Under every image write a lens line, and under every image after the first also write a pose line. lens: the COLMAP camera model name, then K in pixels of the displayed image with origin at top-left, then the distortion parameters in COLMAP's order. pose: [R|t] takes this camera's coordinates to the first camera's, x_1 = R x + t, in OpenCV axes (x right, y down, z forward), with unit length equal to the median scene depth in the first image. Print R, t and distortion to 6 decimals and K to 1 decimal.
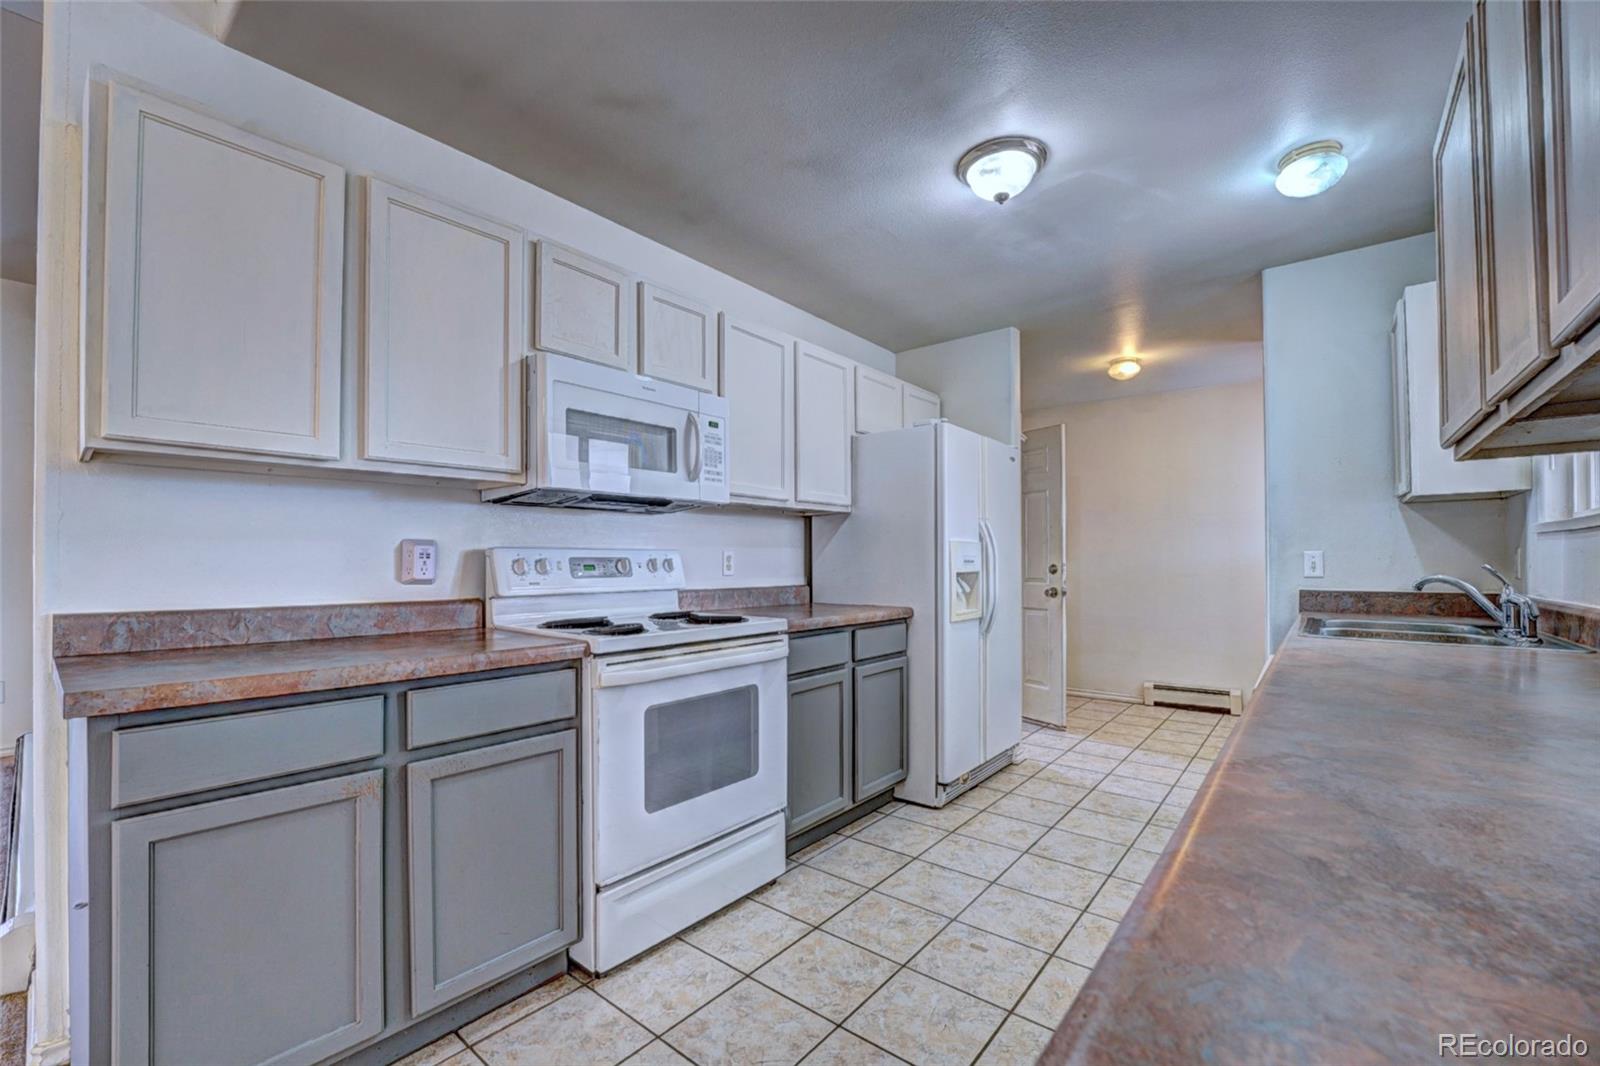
lens RADIAL K [[644.3, 0, 784.5], [0, 644.3, 557.8], [0, 0, 1]] dist [-0.024811, 0.001269]
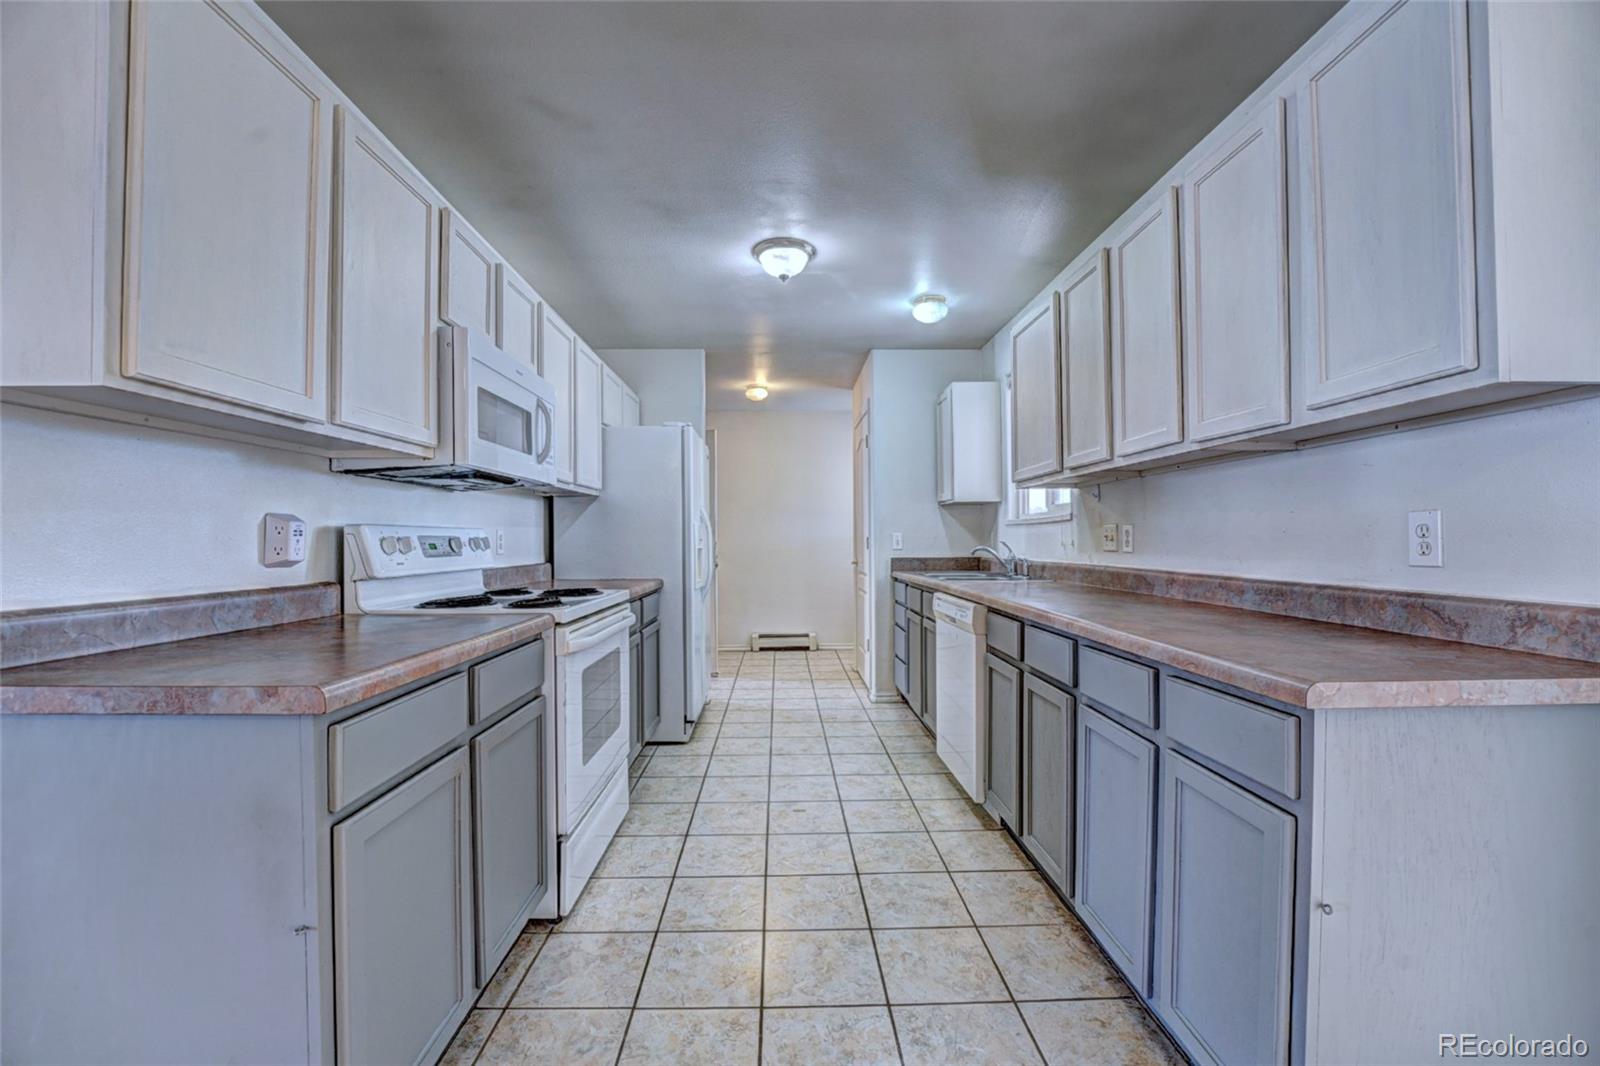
lens RADIAL K [[644.3, 0, 768.1], [0, 644.3, 536.3], [0, 0, 1]] dist [-0.024811, 0.001269]
pose [[0.770025, 0.003406, 0.638004, -0.542408], [-0.002067, 0.999994, -0.002844, 0.002154], [-0.638010, 0.000871, 0.770028, -0.050019]]
